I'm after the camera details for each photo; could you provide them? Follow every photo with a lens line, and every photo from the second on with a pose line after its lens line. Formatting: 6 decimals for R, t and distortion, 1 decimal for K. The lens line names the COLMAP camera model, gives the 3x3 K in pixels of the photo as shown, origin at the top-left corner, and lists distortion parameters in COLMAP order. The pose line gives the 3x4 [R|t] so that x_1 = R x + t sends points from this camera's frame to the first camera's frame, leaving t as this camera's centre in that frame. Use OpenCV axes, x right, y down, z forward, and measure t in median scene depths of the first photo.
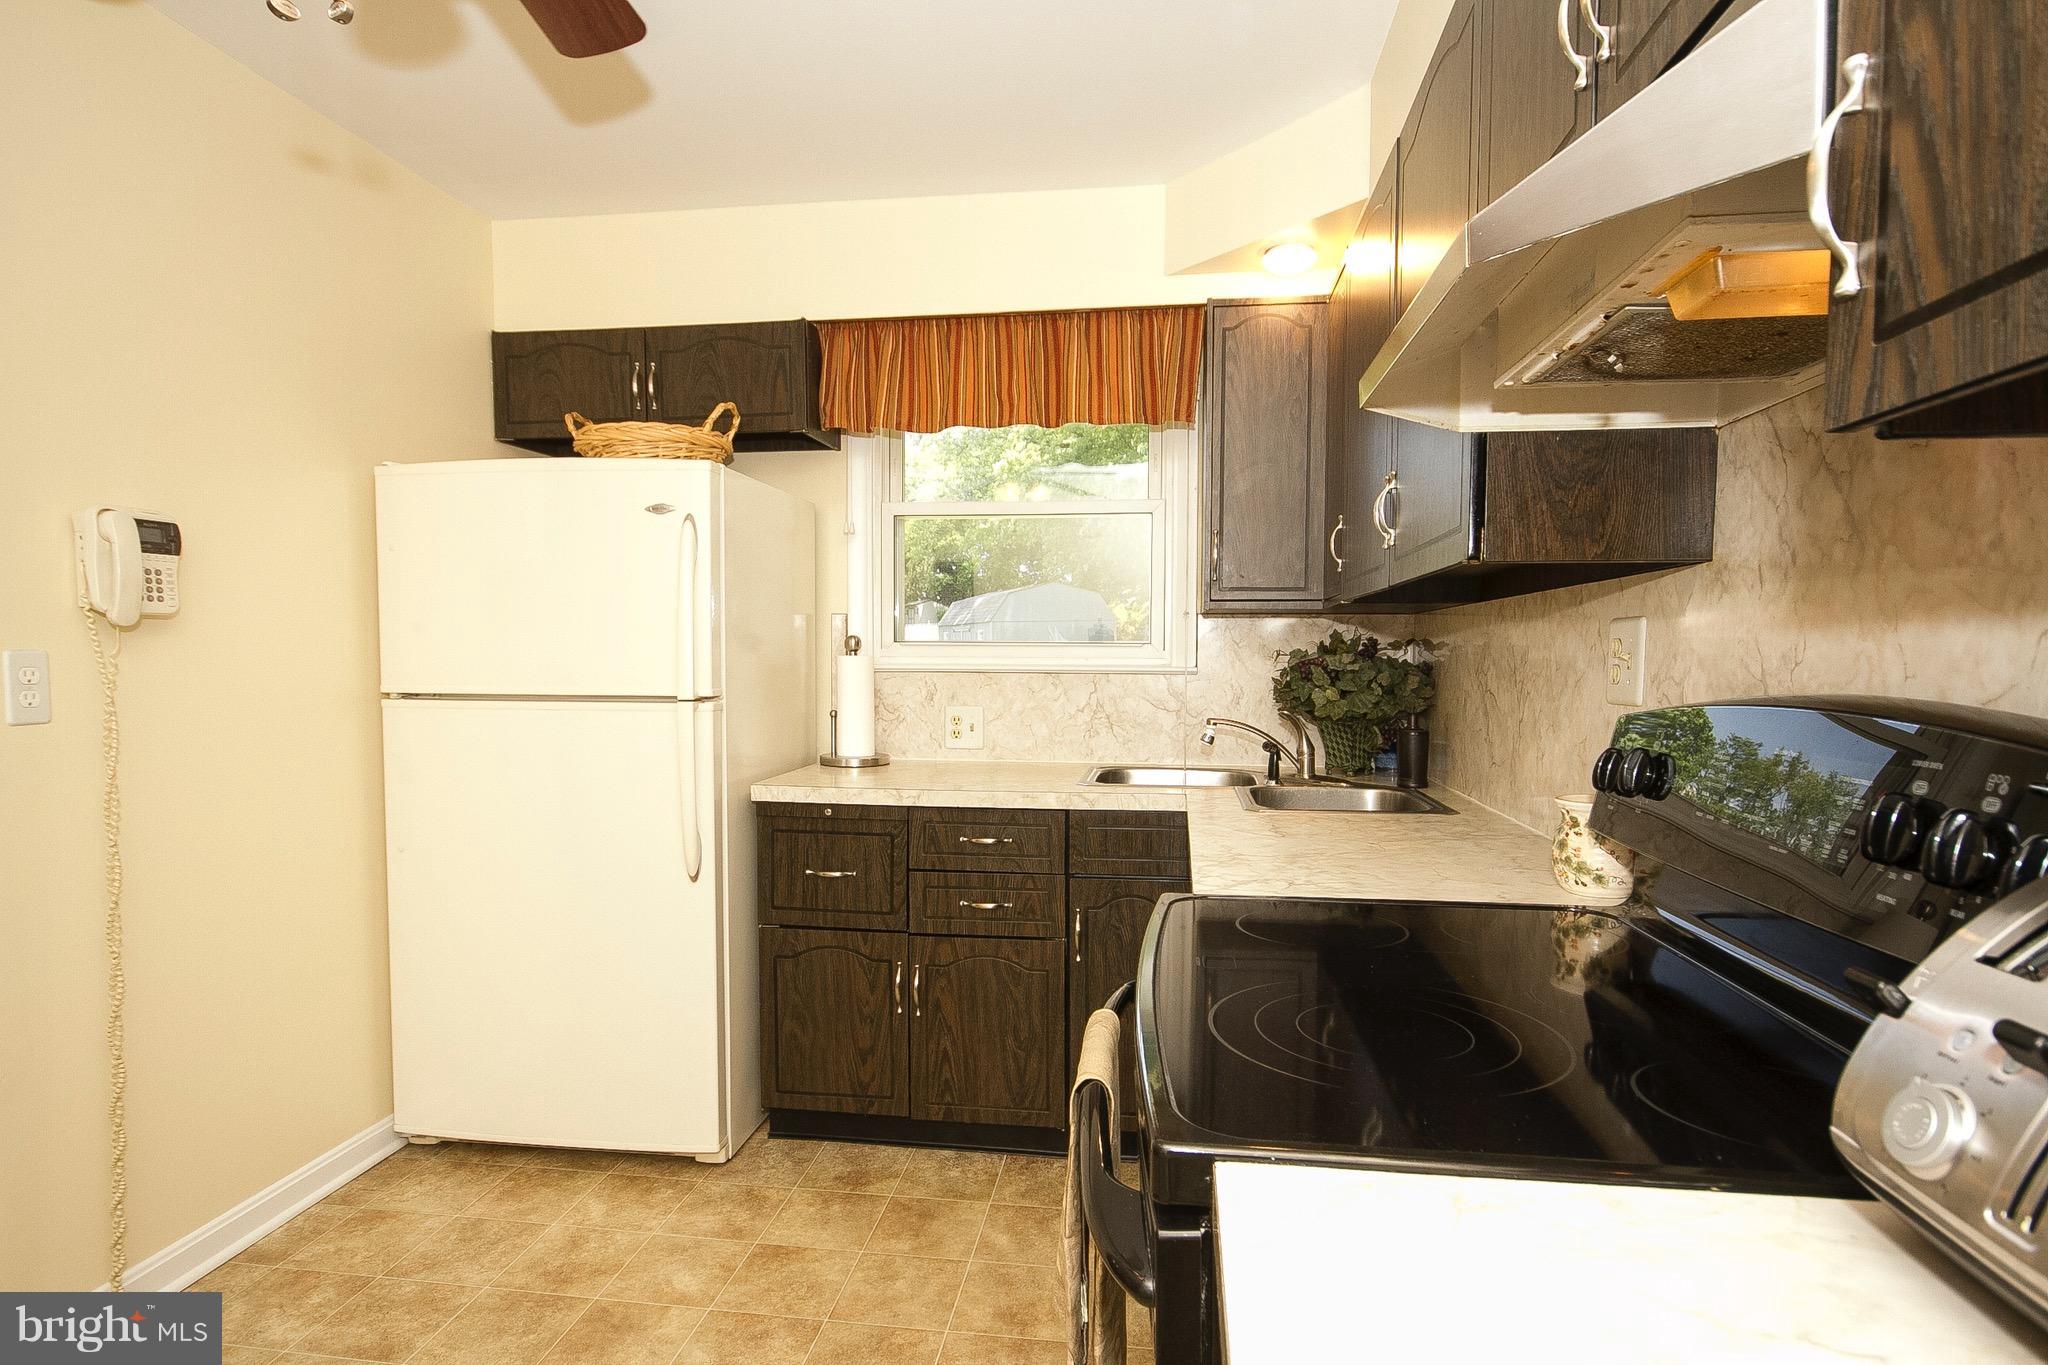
lens RADIAL K [[1082.4, 0, 1002.6], [0, 1082.4, 705.2], [0, 0, 1]] dist [-0.006888, -0.000140]
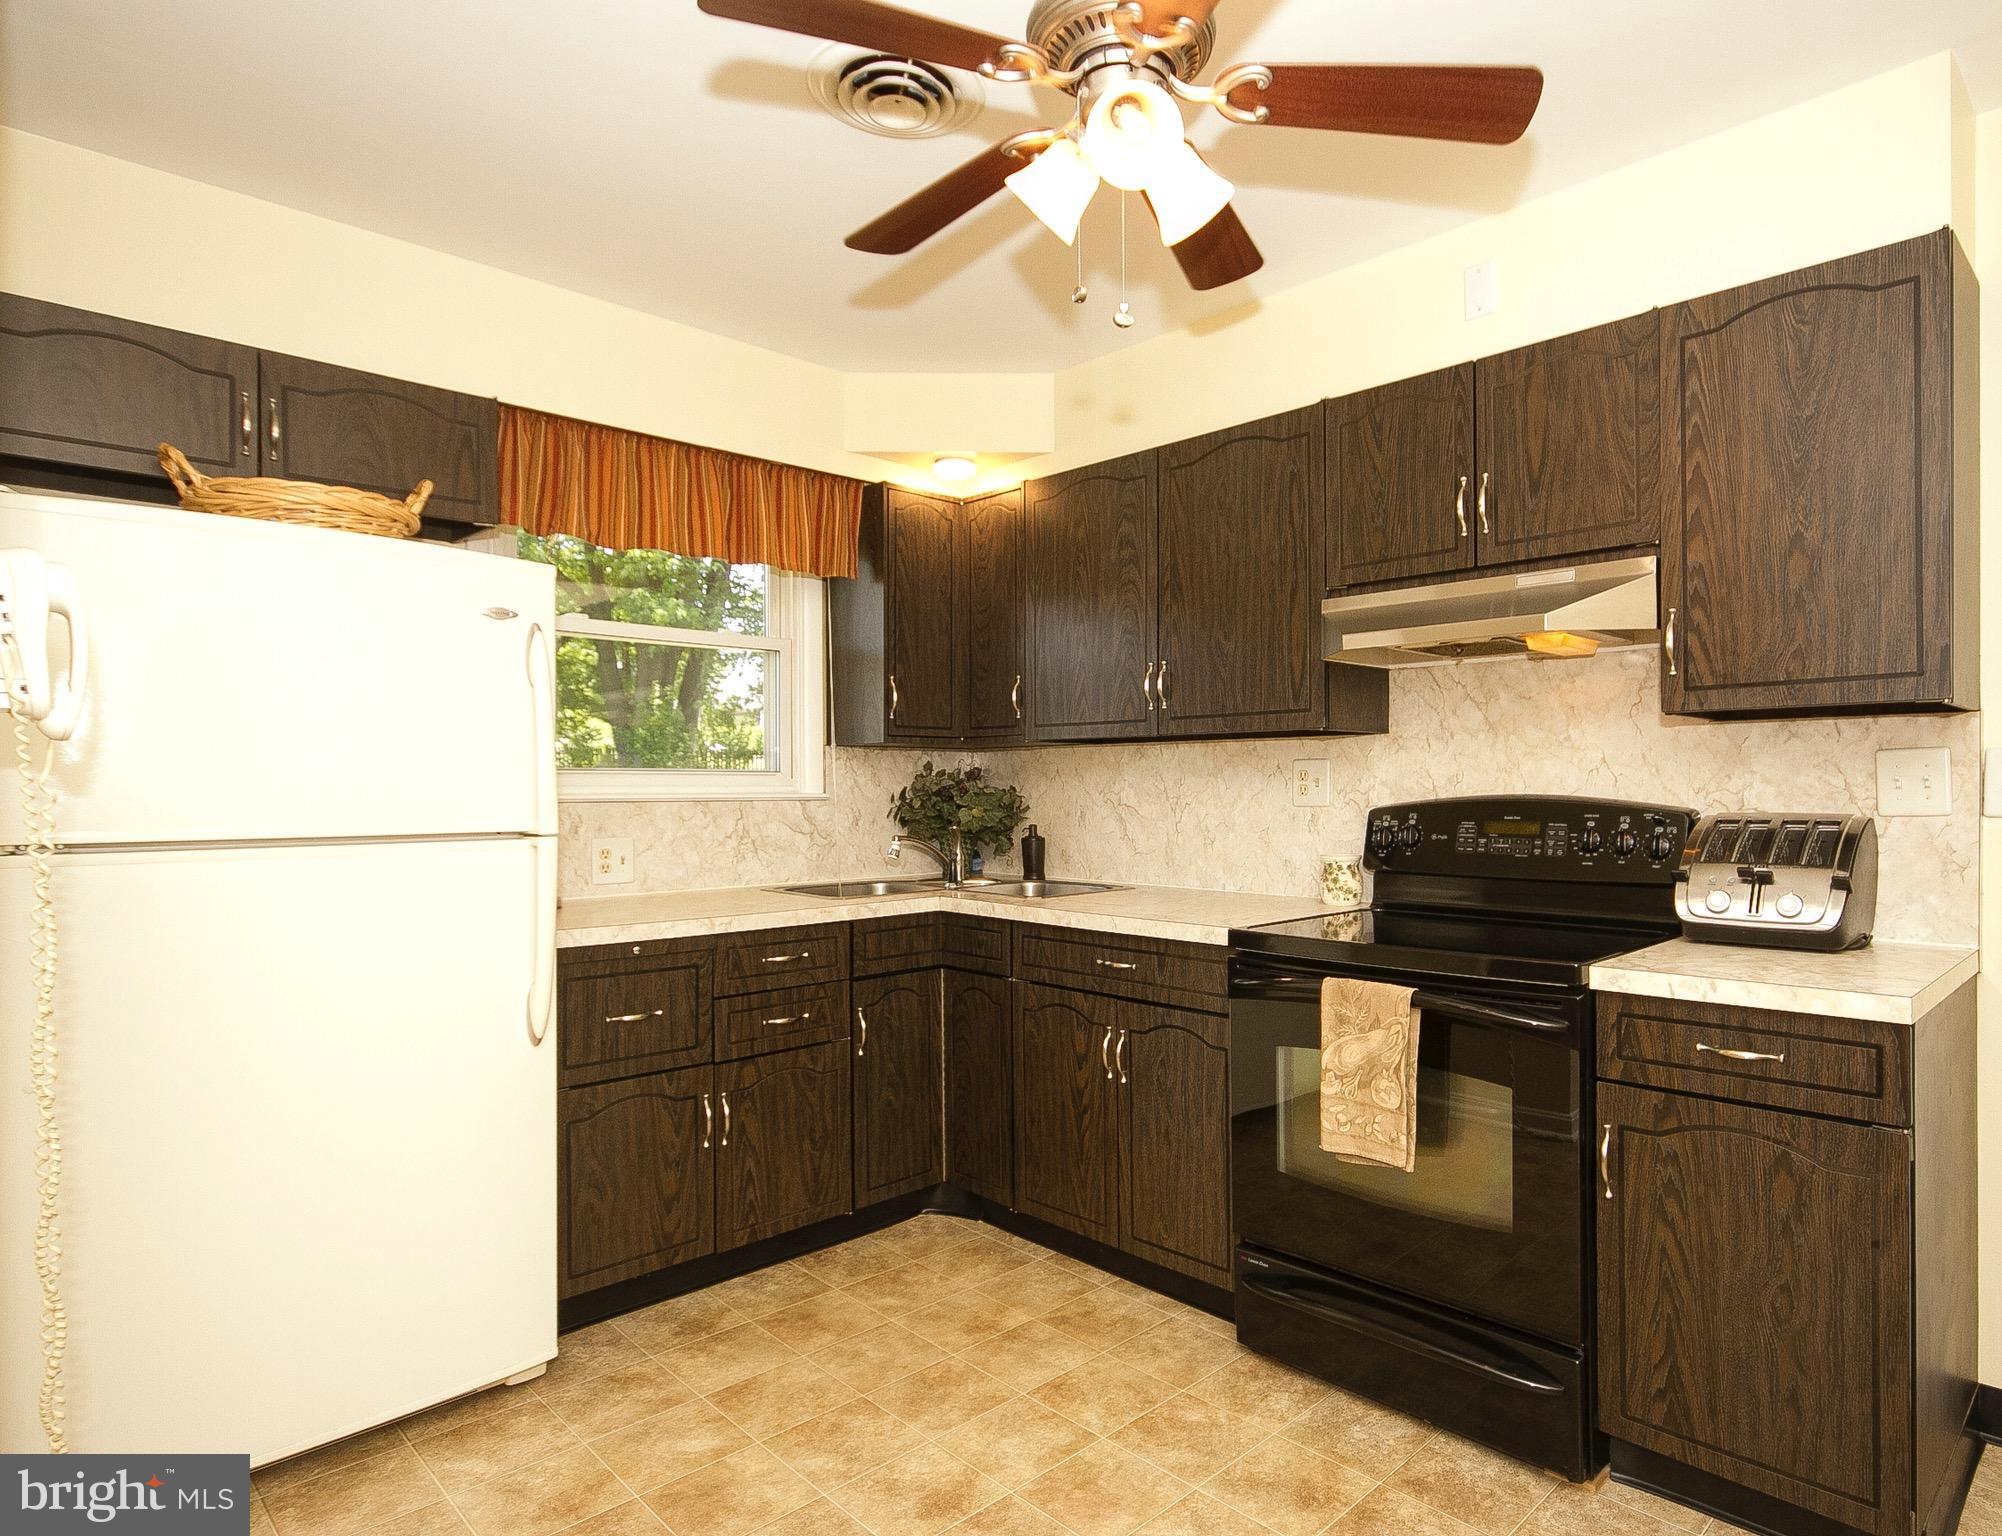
lens RADIAL K [[1199.2, 0, 1117.4], [0, 1199.2, 790.0], [0, 0, 1]] dist [0.005388, 0.006856]
pose [[0.577707, -0.009354, 0.816190, -0.771282], [0.042769, 0.998908, -0.018825, -0.002746], [-0.815123, 0.045783, 0.577476, 0.052821]]
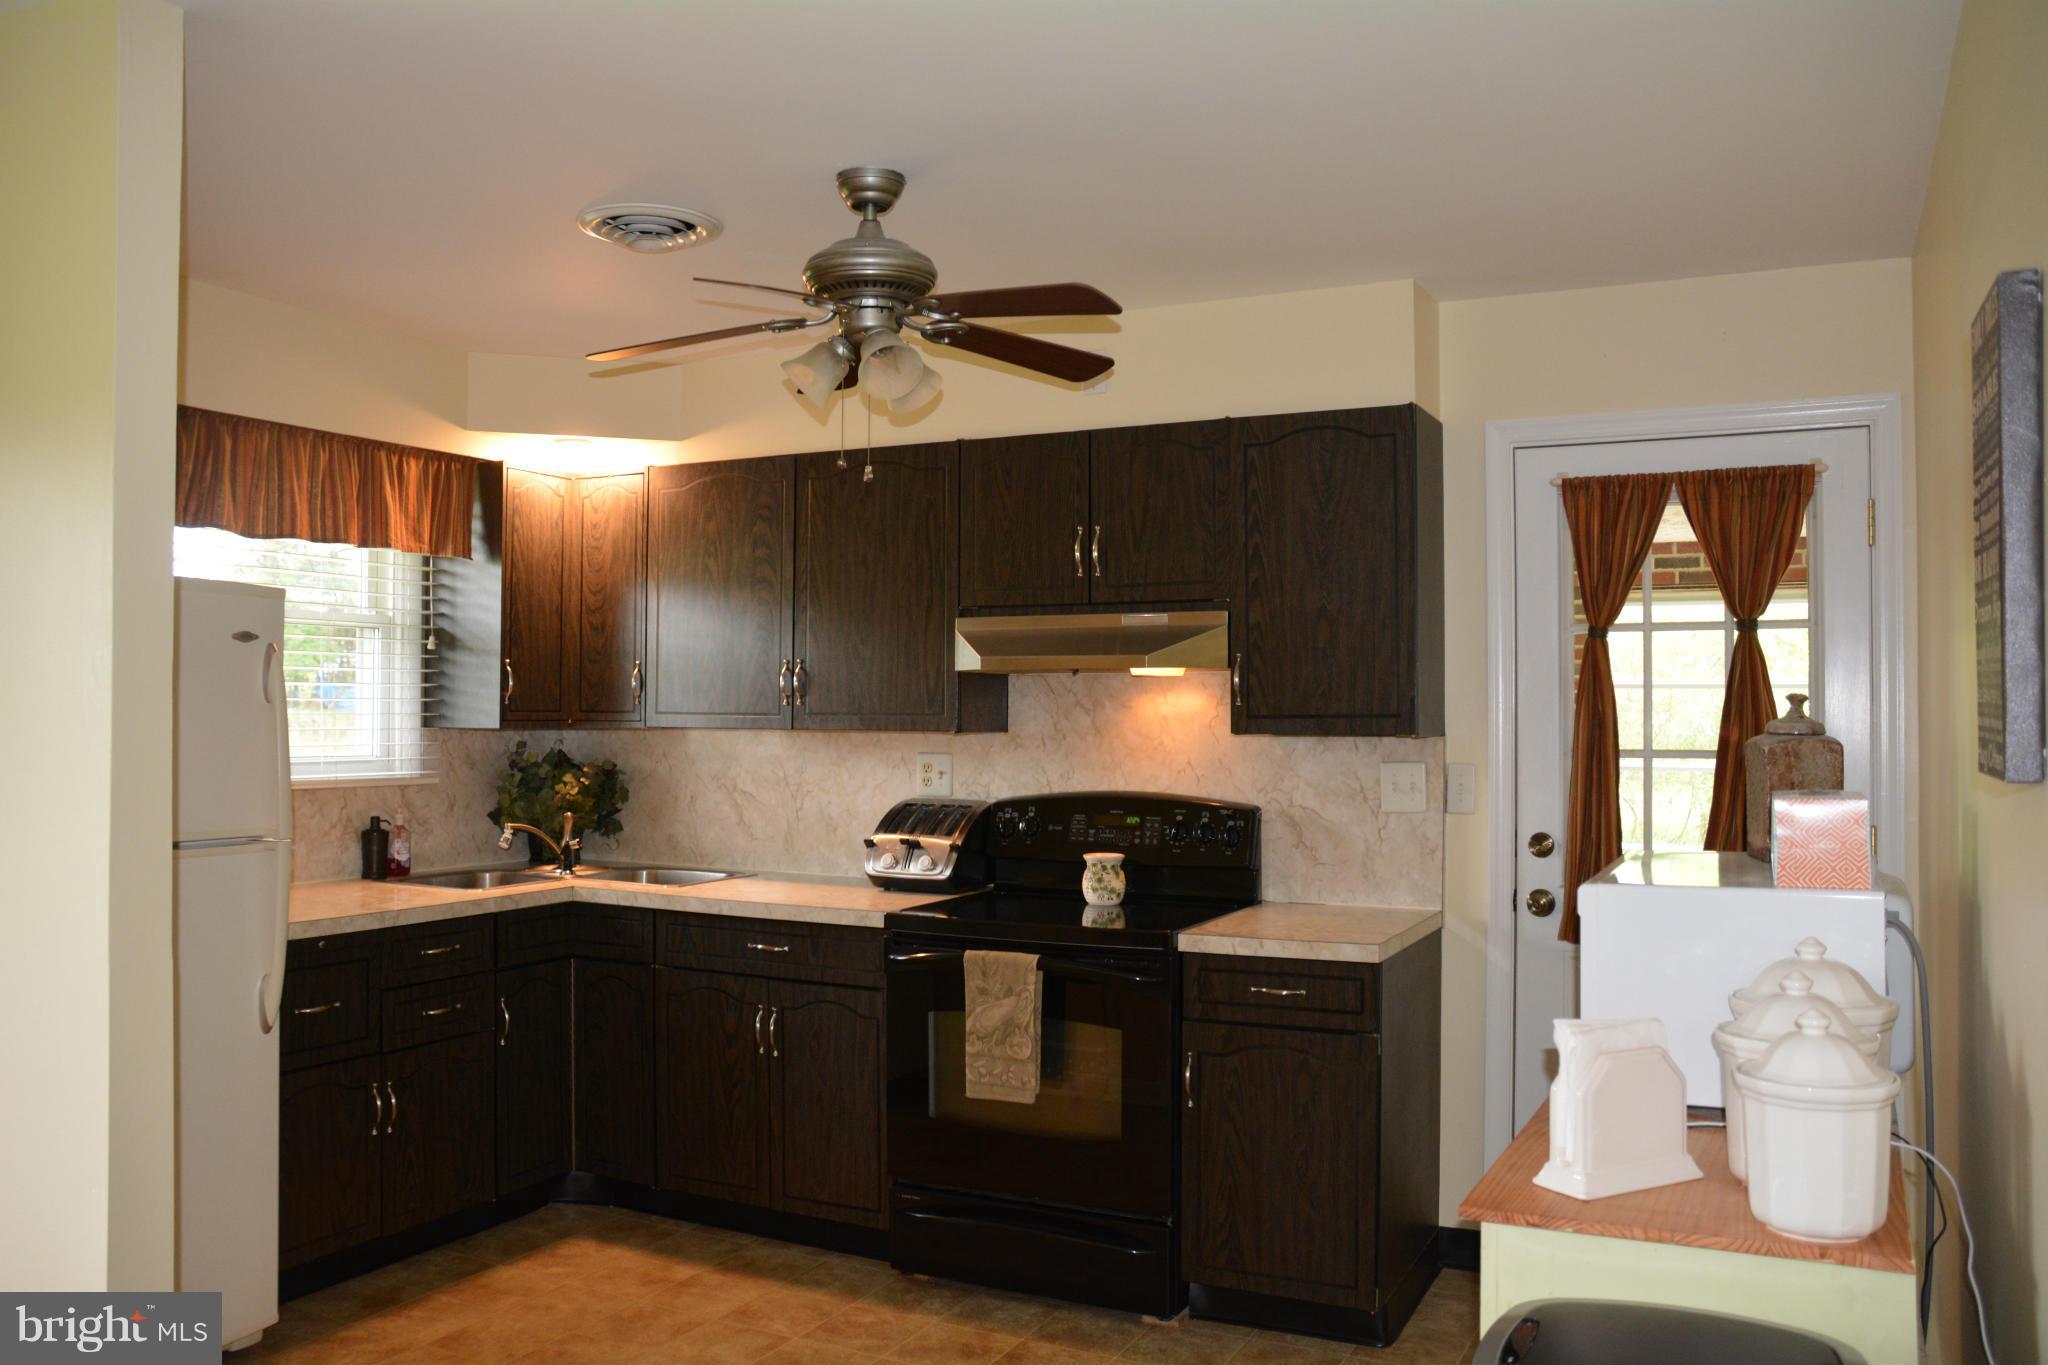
lens RADIAL K [[1691.2, 0, 1017.8], [0, 1691.2, 671.0], [0, 0, 1]] dist [-0.097446, 0.056376]
pose [[0.324714, 0.017053, 0.945658, -1.385721], [0.040554, 0.998667, -0.031934, -0.075564], [-0.944942, 0.048720, 0.323590, -0.092906]]
